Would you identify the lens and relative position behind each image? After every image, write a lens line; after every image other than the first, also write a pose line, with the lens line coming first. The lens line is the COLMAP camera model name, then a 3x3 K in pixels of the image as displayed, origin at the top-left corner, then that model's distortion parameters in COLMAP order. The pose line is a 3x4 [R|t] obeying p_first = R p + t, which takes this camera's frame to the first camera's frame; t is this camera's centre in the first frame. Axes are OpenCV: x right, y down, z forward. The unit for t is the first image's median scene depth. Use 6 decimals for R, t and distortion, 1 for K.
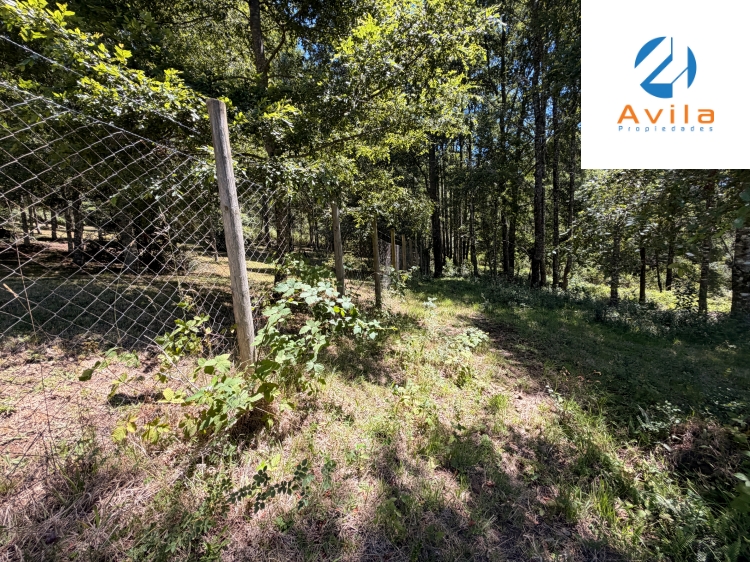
lens RADIAL K [[297.1, 0, 375.2], [0, 297.1, 281.7], [0, 0, 1]] dist [-0.002233, 0.000075]
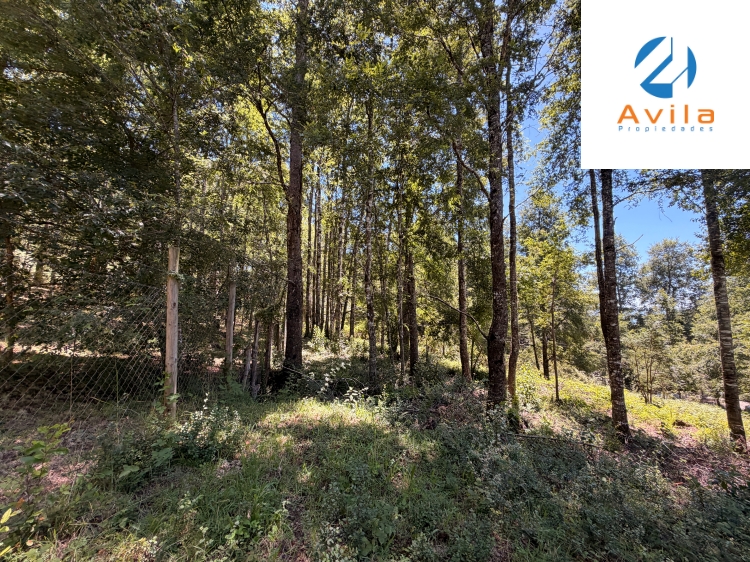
lens RADIAL K [[297.1, 0, 373.4], [0, 297.1, 285.0], [0, 0, 1]] dist [-0.002233, 0.000075]
pose [[0.911707, 0.102001, 0.397978, 0.155976], [-0.014219, 0.975943, -0.217560, -0.055238], [-0.410596, 0.192692, 0.891224, 0.624002]]
